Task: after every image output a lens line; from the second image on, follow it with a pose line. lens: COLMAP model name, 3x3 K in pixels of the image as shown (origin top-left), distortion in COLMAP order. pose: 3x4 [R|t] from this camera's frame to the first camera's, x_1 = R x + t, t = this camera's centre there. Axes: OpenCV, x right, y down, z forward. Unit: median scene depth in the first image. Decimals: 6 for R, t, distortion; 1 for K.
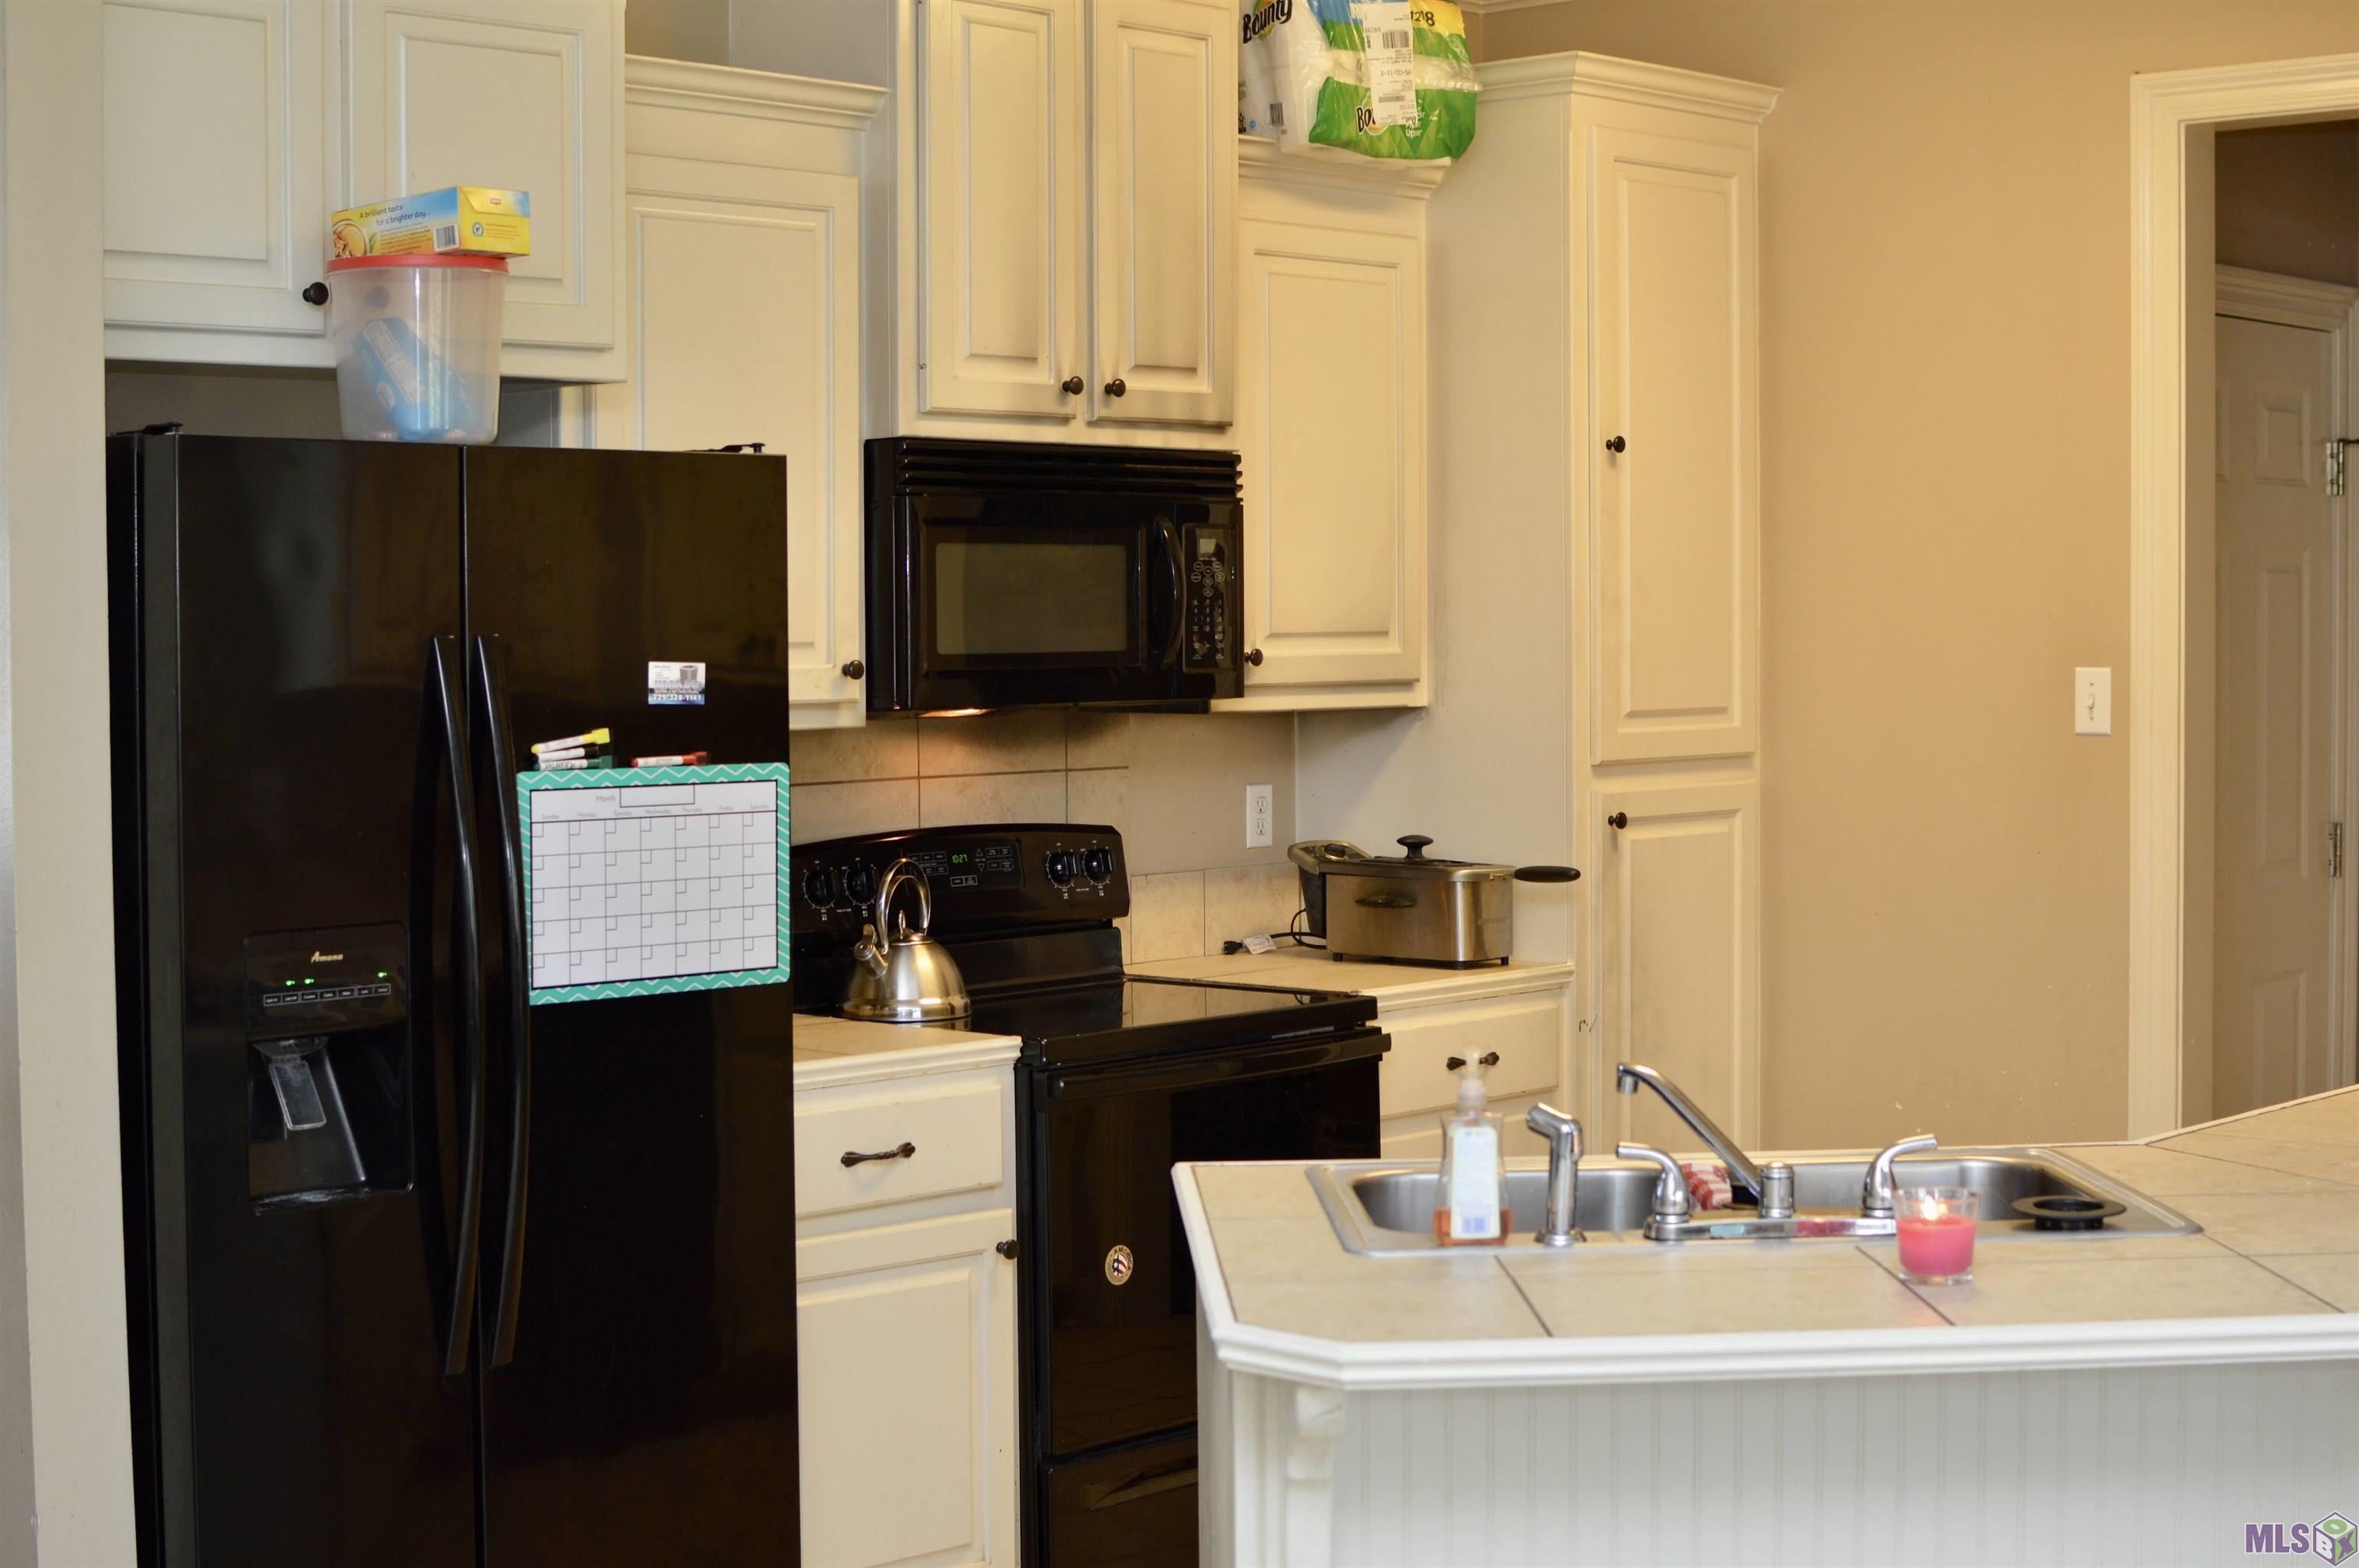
lens RADIAL K [[3686.5, 0, 1178.8], [0, 3686.5, 784.1], [0, 0, 1]] dist [-0.214057, 0.000000]
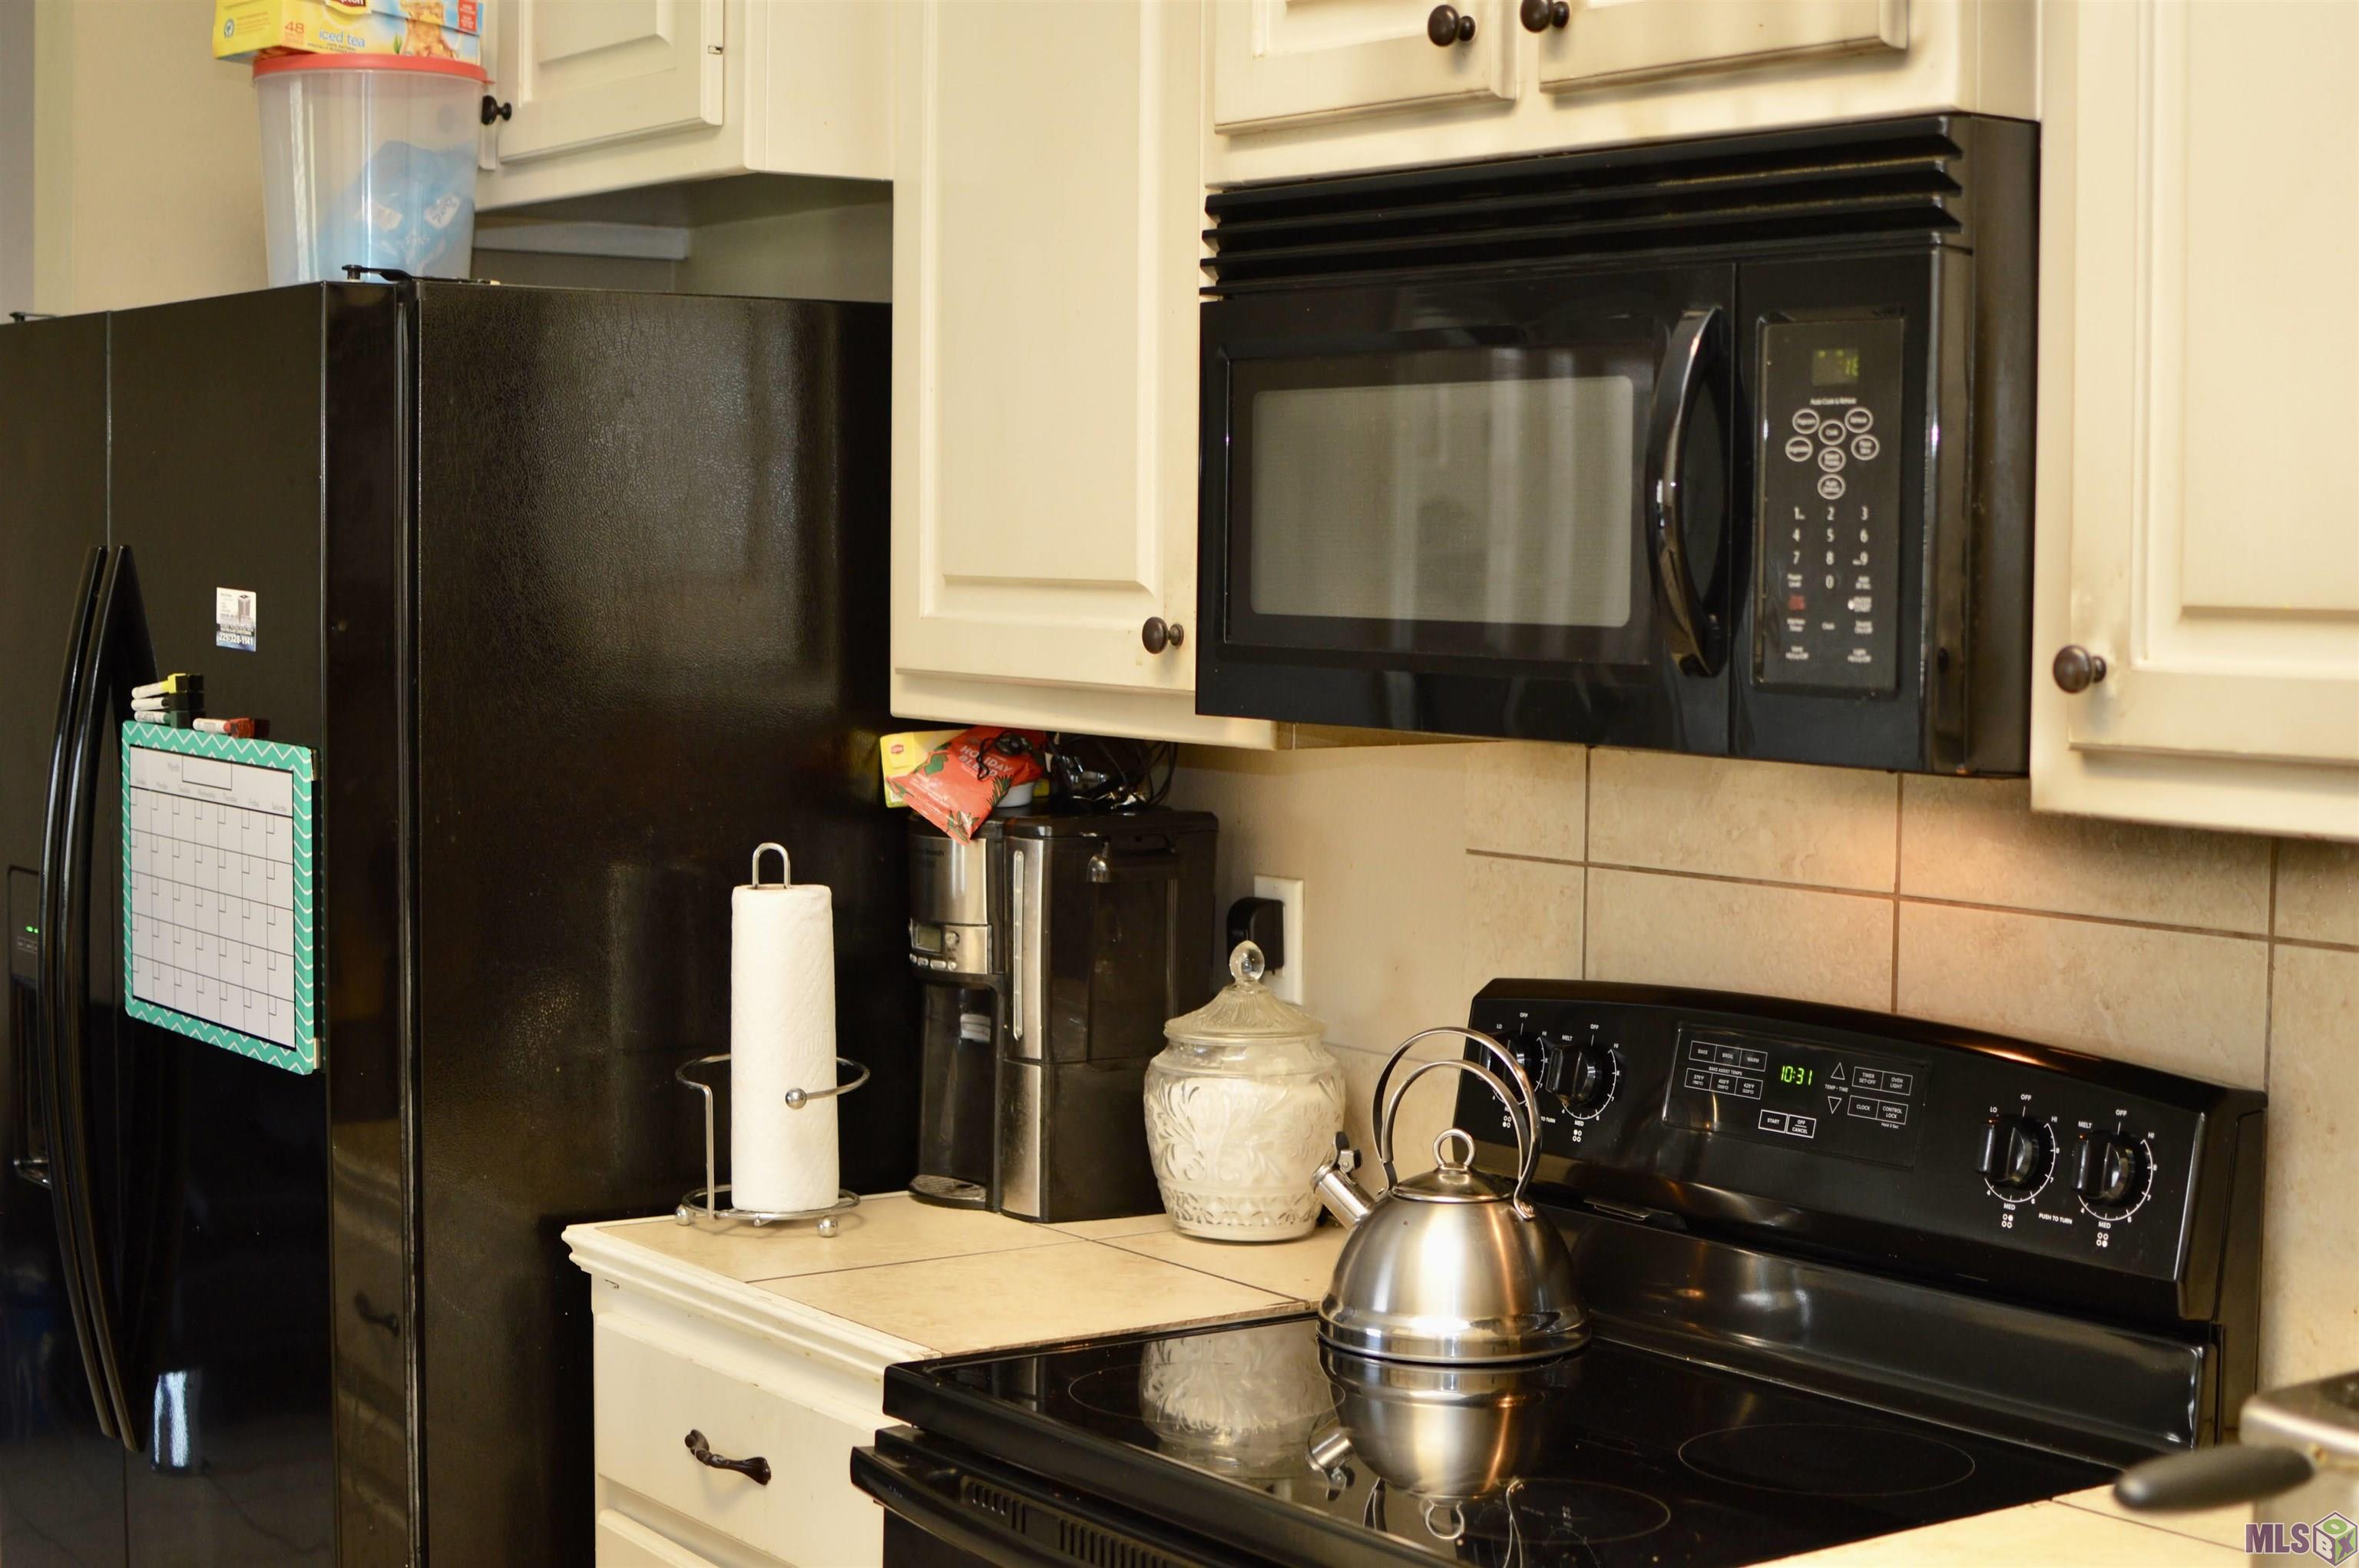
lens RADIAL K [[3686.5, 0, 1178.9], [0, 3686.5, 785.7], [0, 0, 1]] dist [-0.214057, 0.000000]
pose [[-0.194403, 0.069079, -0.978486, 0.454100], [-0.056487, 0.995074, 0.081473, -0.055137], [0.979294, 0.071110, -0.189543, 1.149387]]
